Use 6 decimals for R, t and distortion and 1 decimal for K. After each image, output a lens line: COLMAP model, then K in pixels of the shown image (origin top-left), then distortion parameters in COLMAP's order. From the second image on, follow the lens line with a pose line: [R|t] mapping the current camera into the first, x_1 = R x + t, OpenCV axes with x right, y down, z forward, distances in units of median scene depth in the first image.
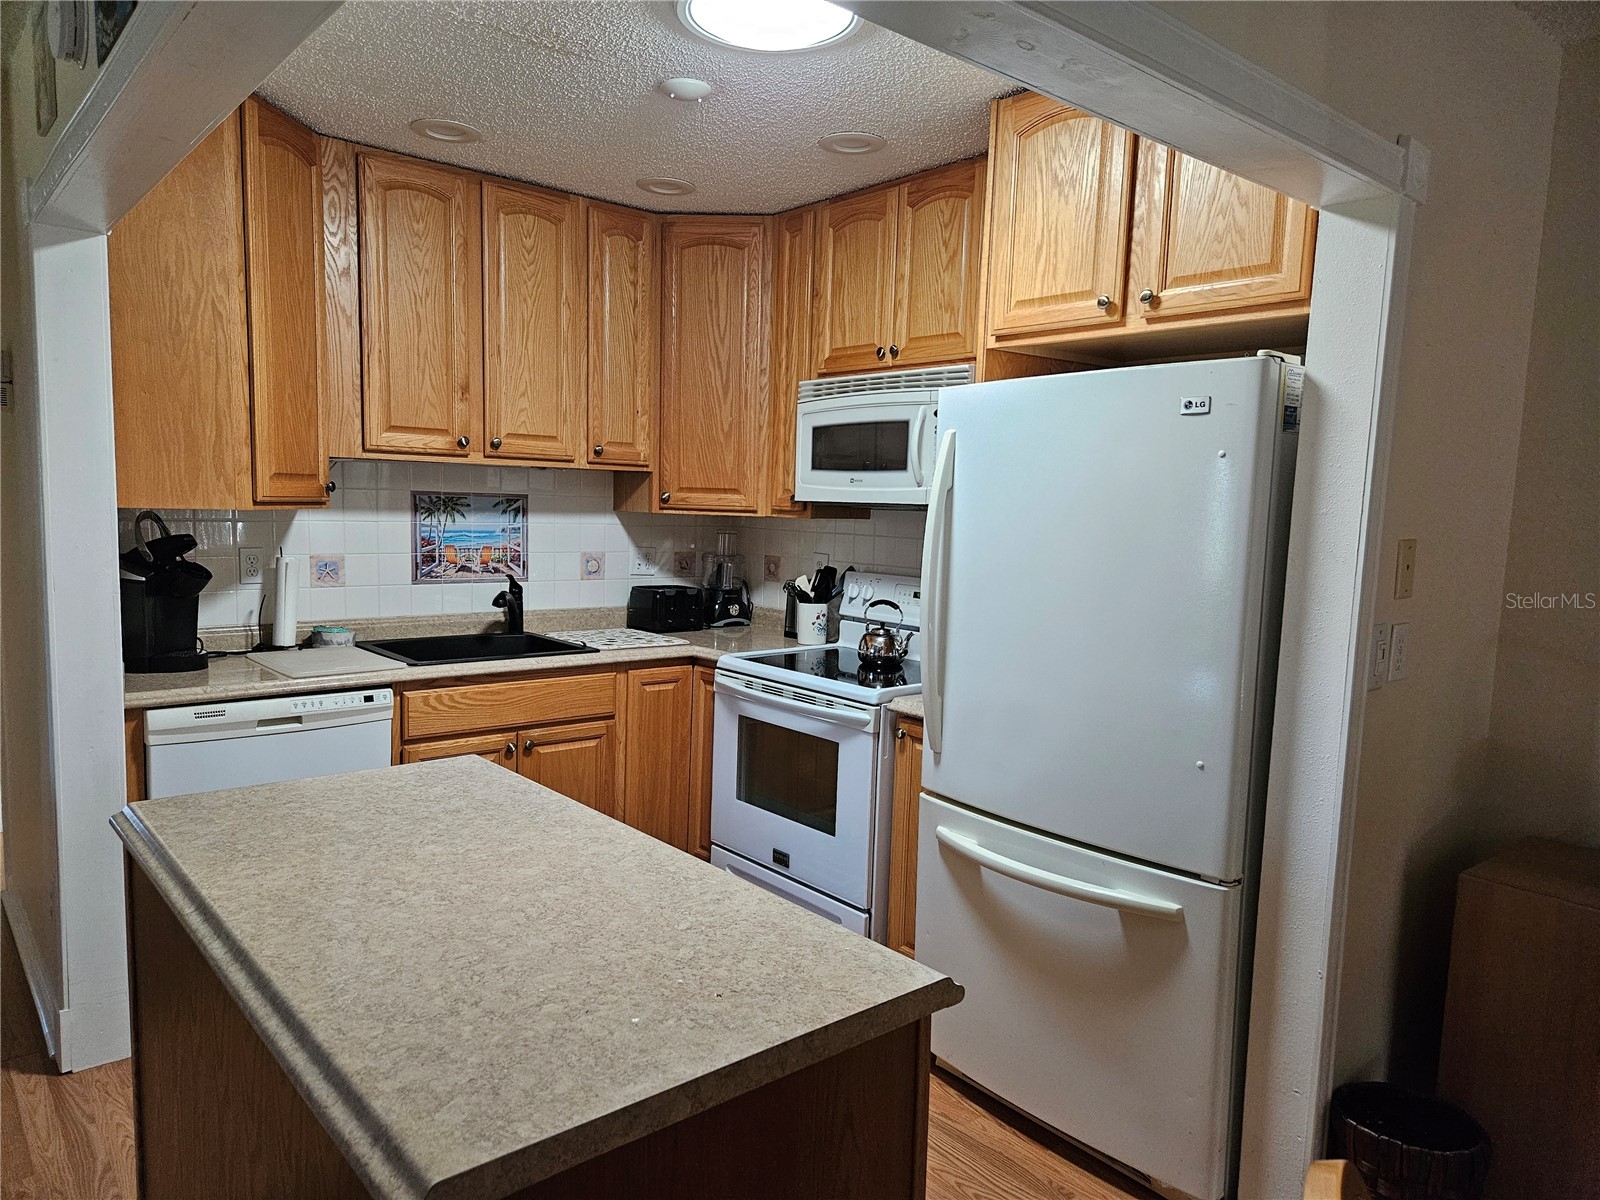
lens RADIAL K [[1065.1, 0, 789.1], [0, 1065.1, 617.6], [0, 0, 1]] dist [0.082441, -0.060215]
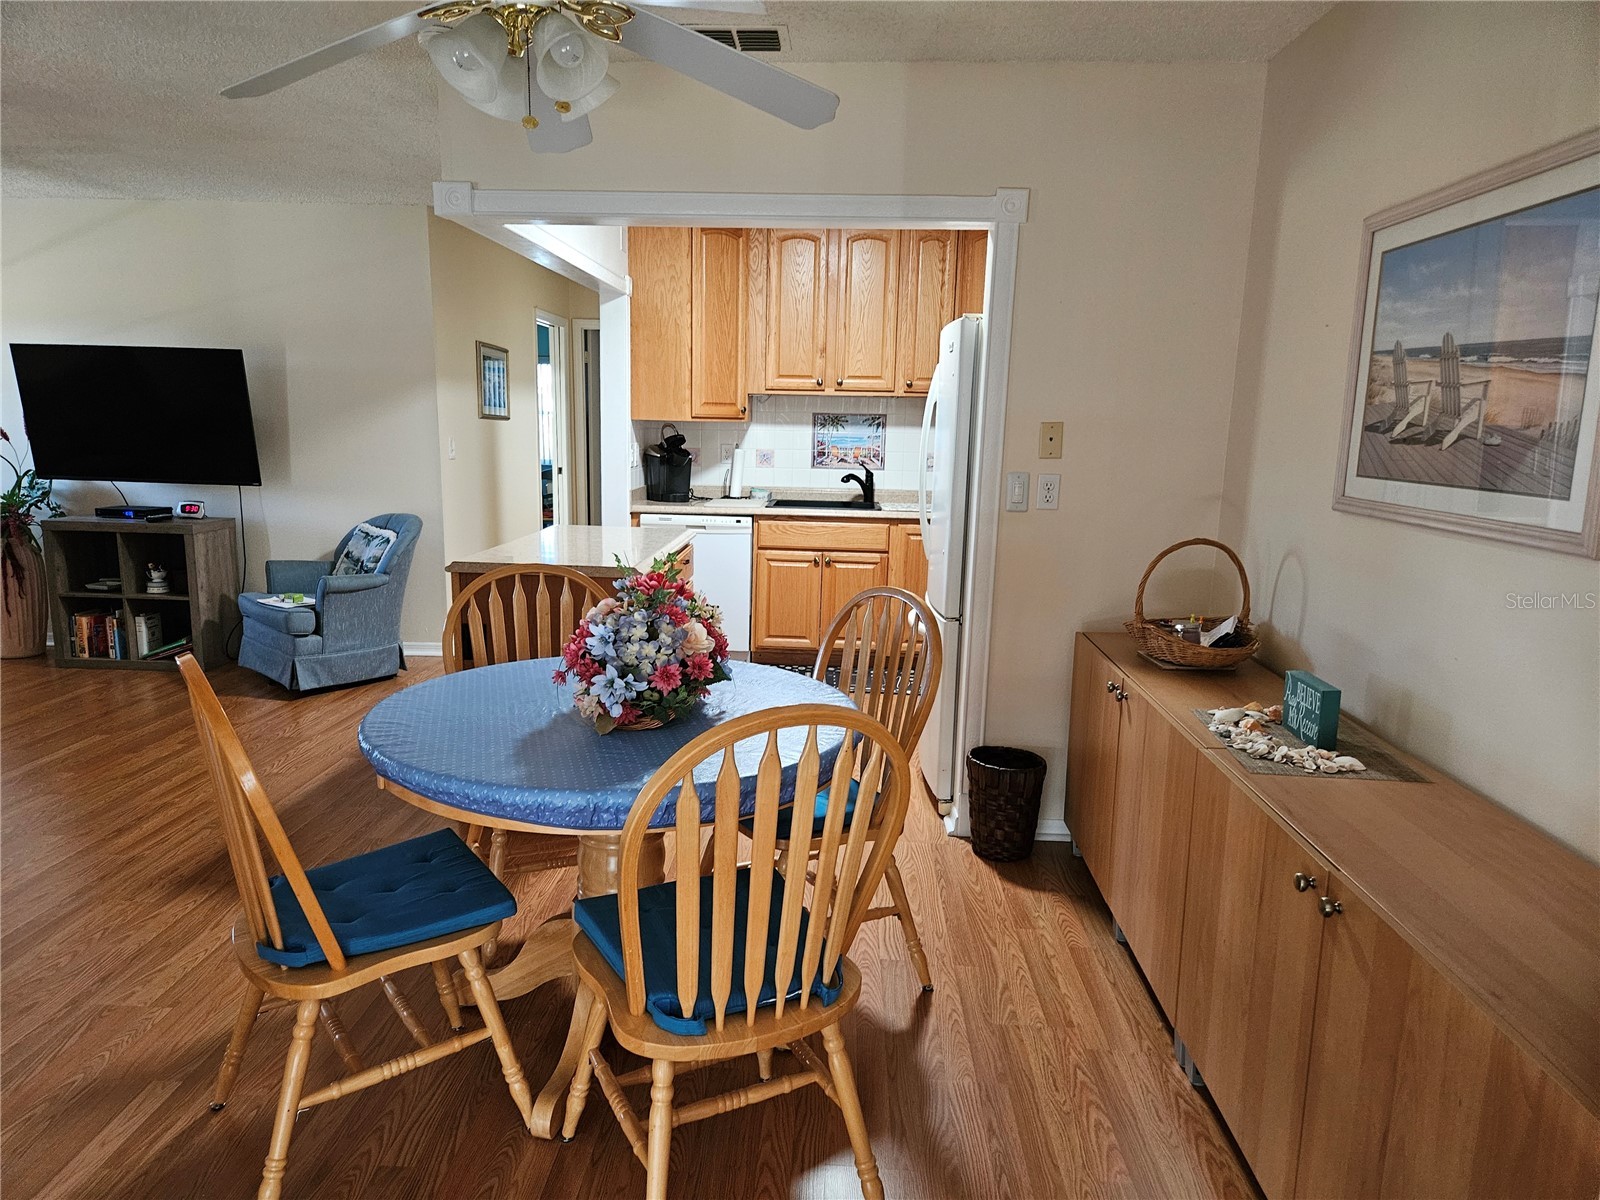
lens RADIAL K [[1065.1, 0, 789.1], [0, 1065.1, 617.6], [0, 0, 1]] dist [0.082441, -0.060215]
pose [[0.731400, 0.112721, -0.672569, 0.837384], [-0.077263, 0.993591, 0.082502, 0.071219], [0.677558, -0.008377, 0.735421, -0.284319]]
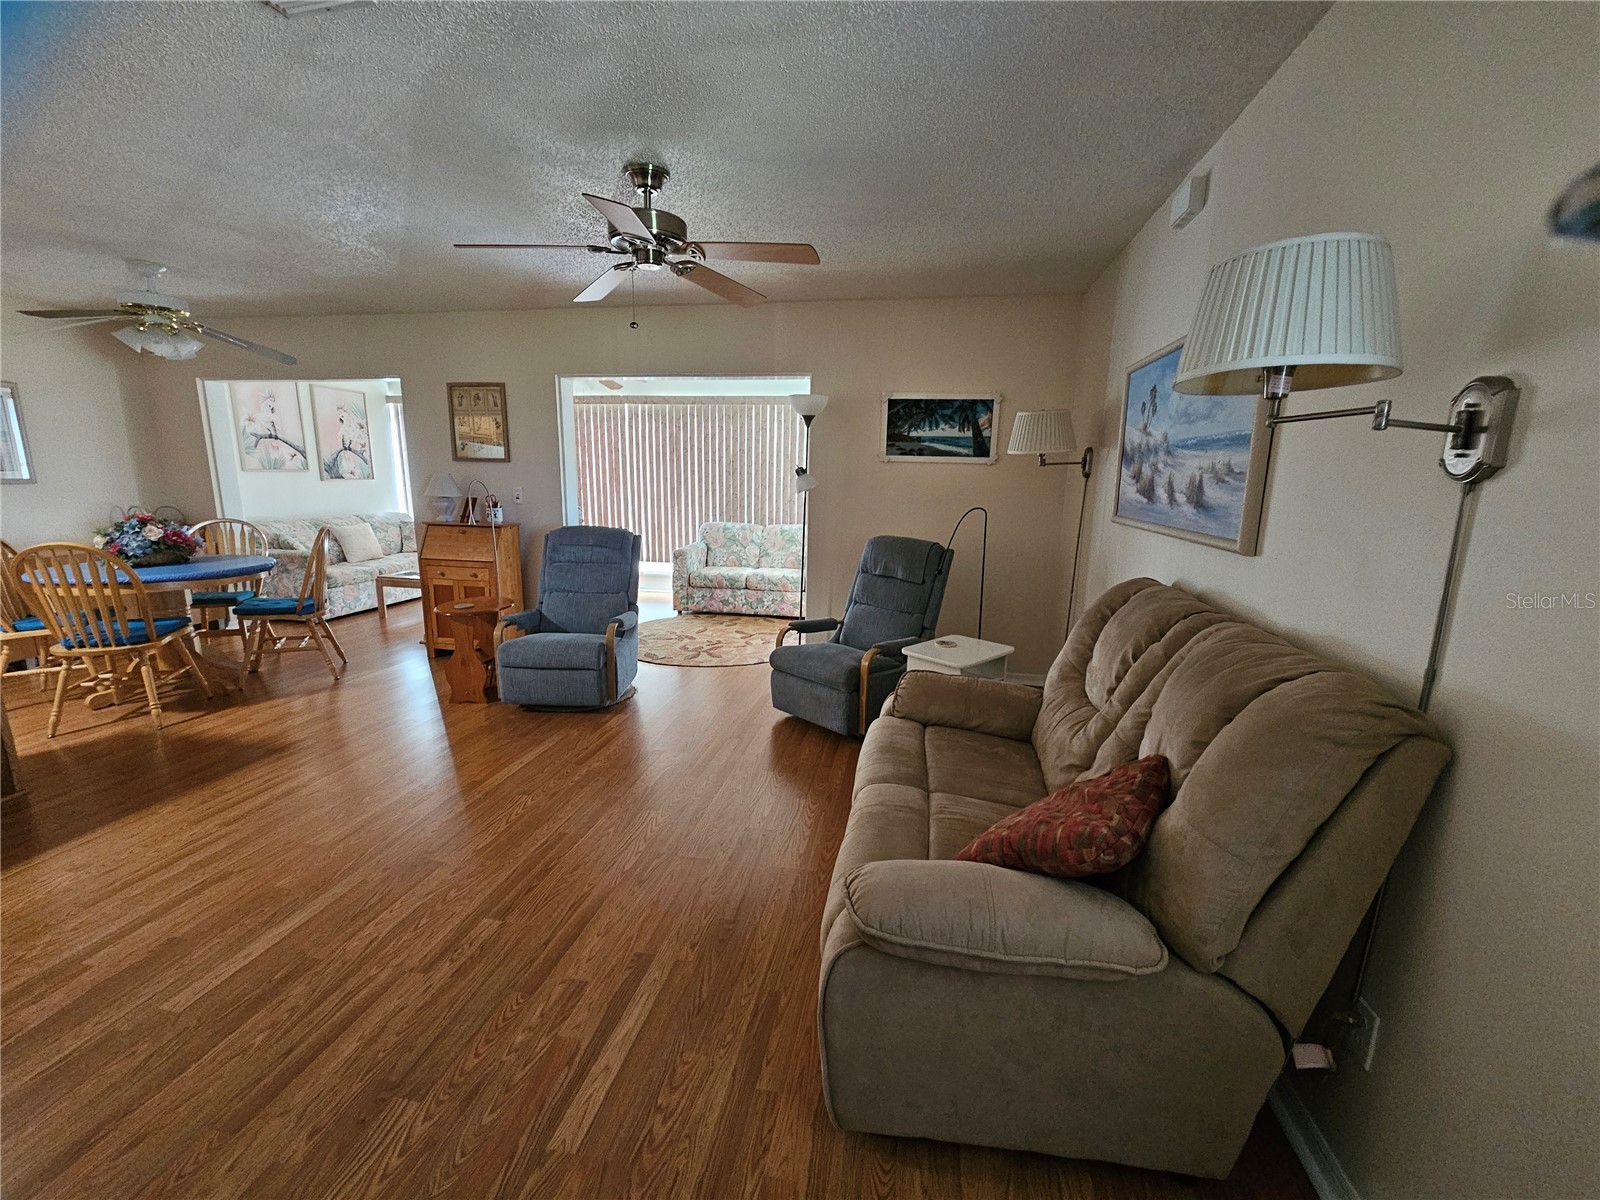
lens RADIAL K [[654.8, 0, 804.0], [0, 654.8, 605.1], [0, 0, 1]] dist [-0.001136, 0.000202]
pose [[-0.632562, -0.194431, 0.749708, -1.204974], [0.052060, 0.955114, 0.291627, -0.011652], [-0.772758, 0.223502, -0.594047, -0.025184]]
